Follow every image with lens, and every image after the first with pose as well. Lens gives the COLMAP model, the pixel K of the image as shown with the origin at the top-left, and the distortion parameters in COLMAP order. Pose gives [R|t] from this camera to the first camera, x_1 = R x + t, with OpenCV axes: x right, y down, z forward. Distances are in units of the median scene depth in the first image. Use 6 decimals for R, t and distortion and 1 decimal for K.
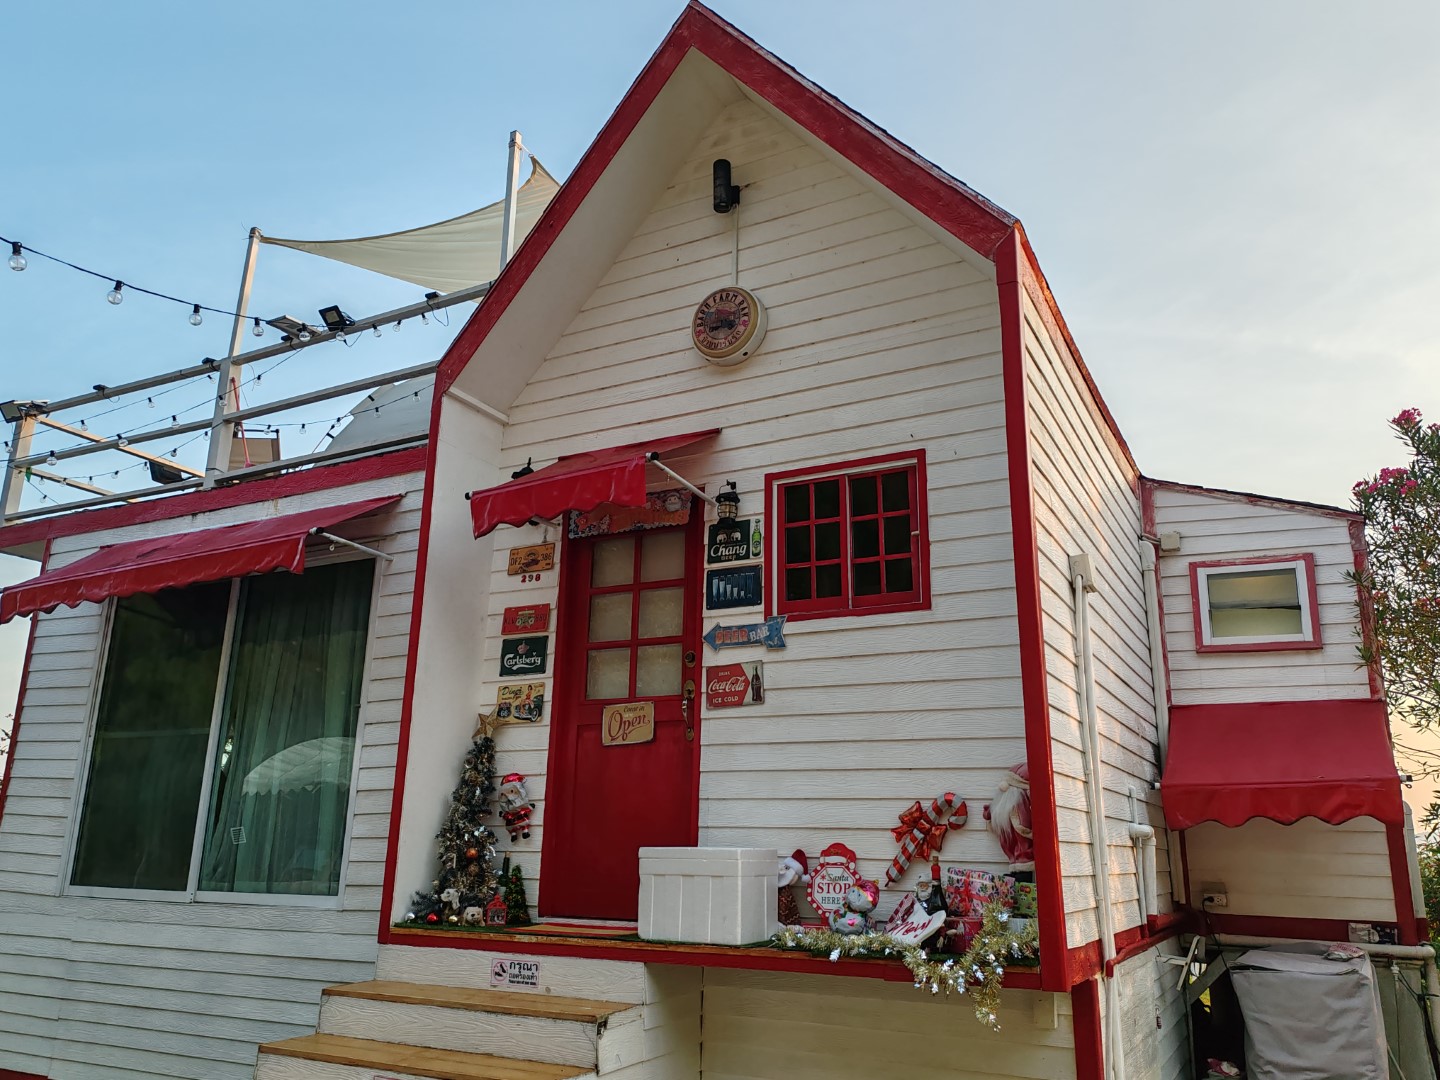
lens RADIAL K [[1095.2, 0, 722.3], [0, 1095.2, 534.7], [0, 0, 1]] dist [0.051365, -0.075713]
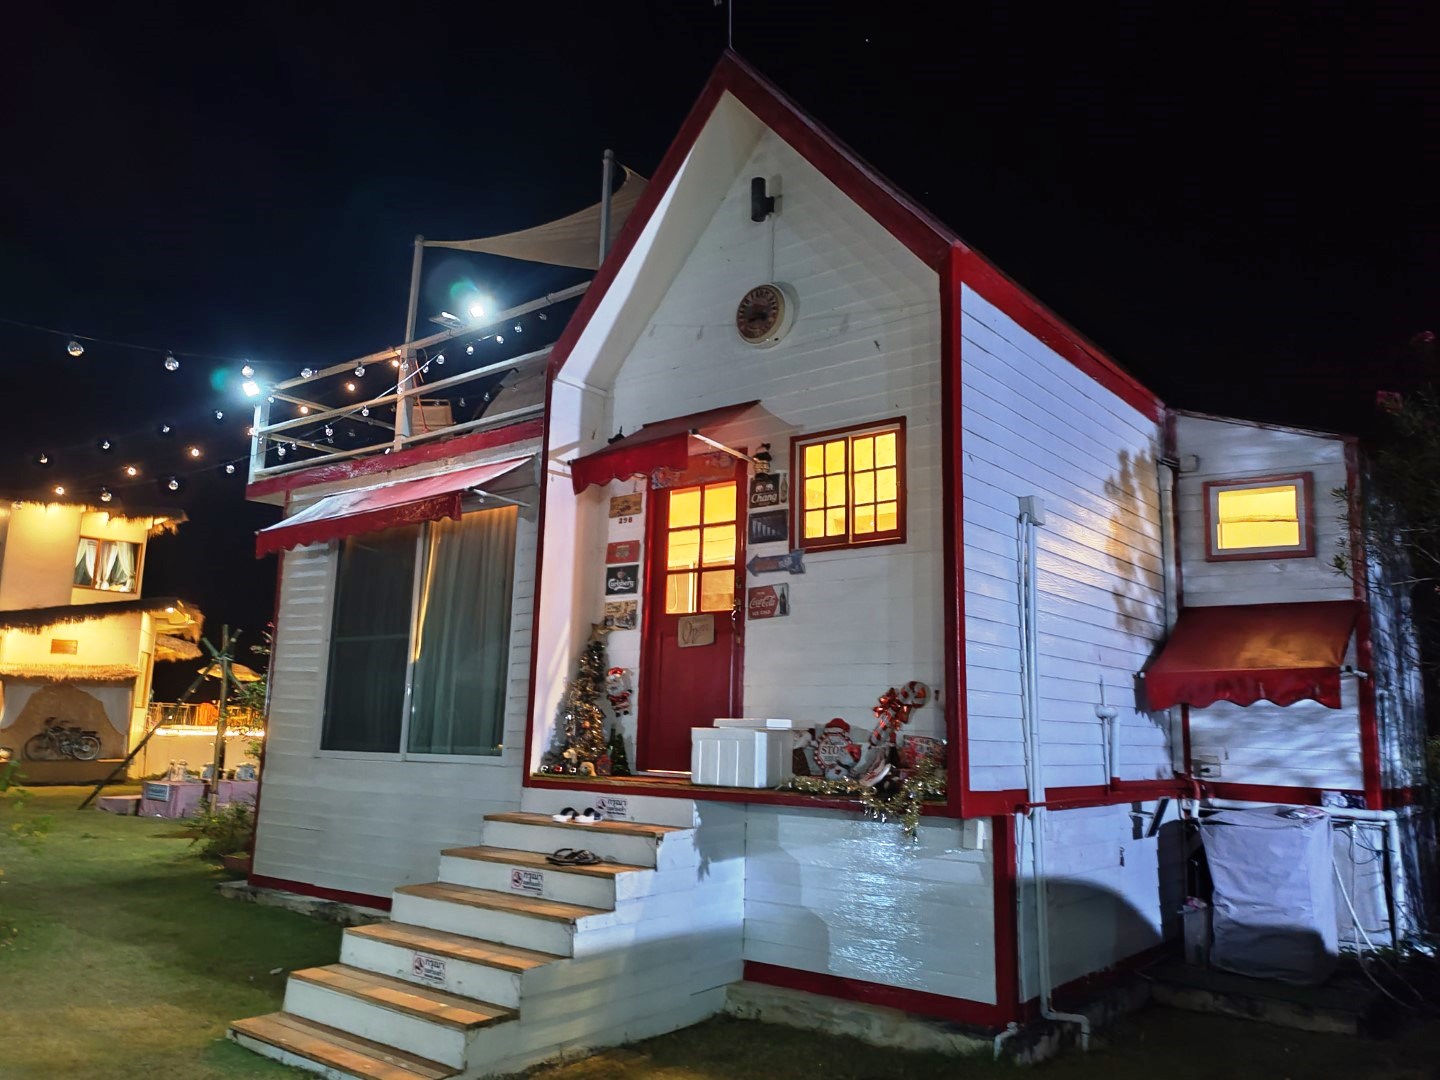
lens RADIAL K [[1095.2, 0, 725.7], [0, 1095.2, 543.4], [0, 0, 1]] dist [0.051365, -0.075713]
pose [[0.983779, -0.023619, -0.177822, 0.188599], [0.041693, 0.994253, 0.098606, -0.061253], [0.174471, -0.104420, 0.979110, -0.276257]]
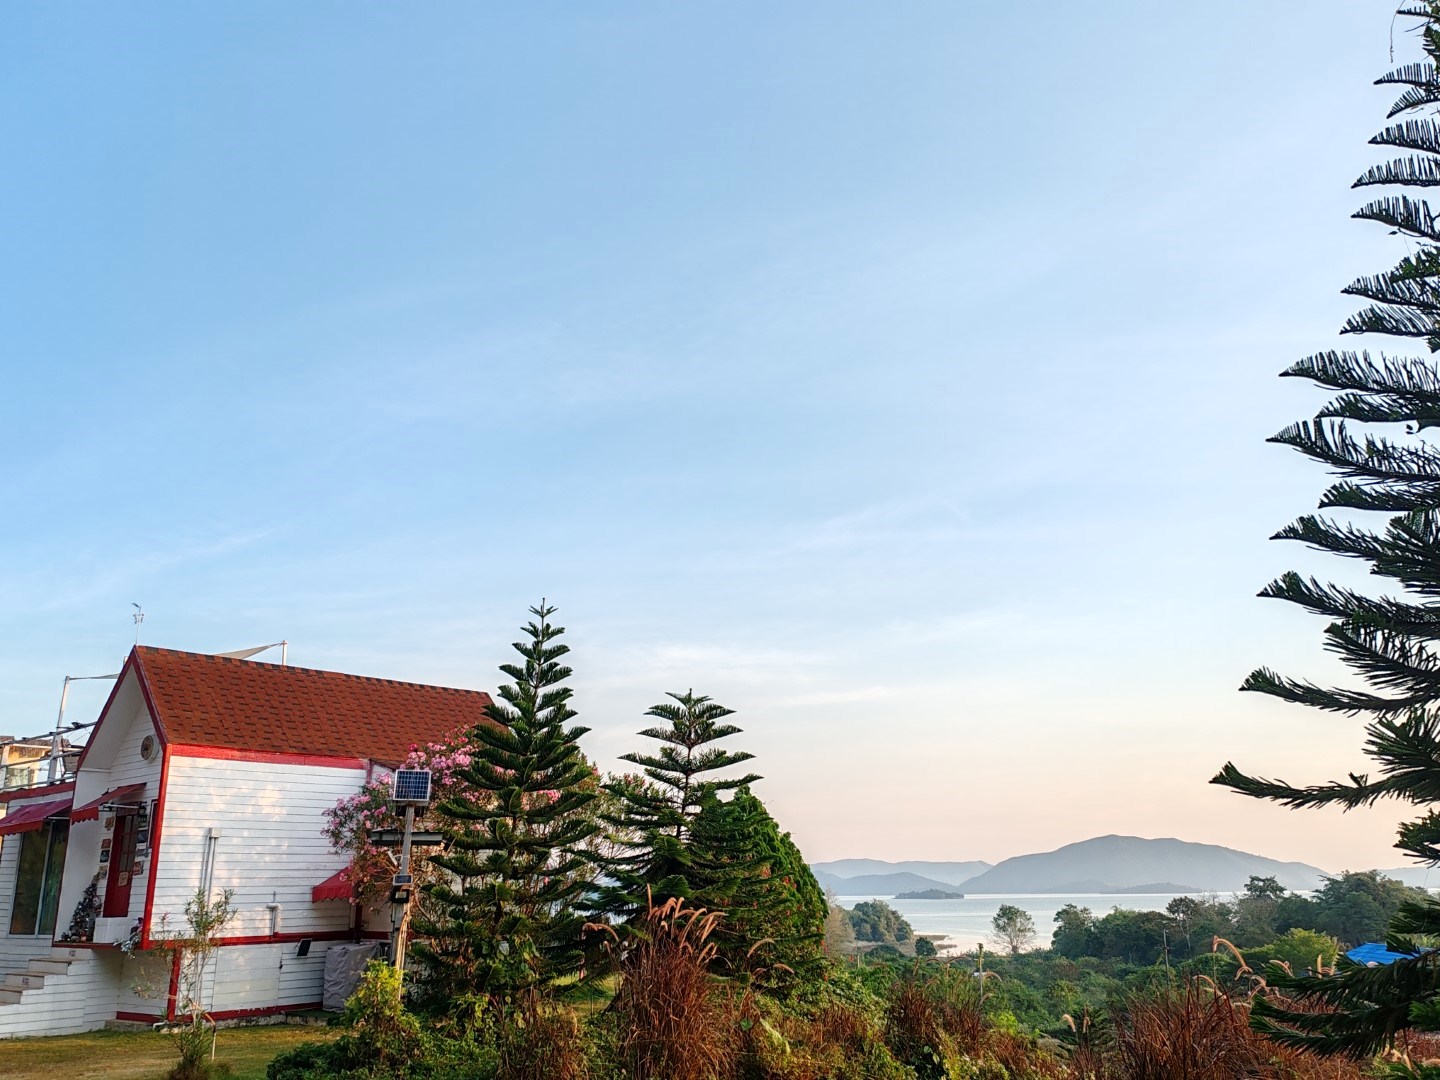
lens RADIAL K [[1192.0, 0, 730.0], [0, 1192.0, 531.5], [0, 0, 1]] dist [-0.002743, -0.007586]
pose [[0.977018, -0.098200, -0.189188, 2.438870], [0.096074, 0.995165, -0.020398, -0.605366], [0.190277, 0.001753, 0.981729, -2.111849]]
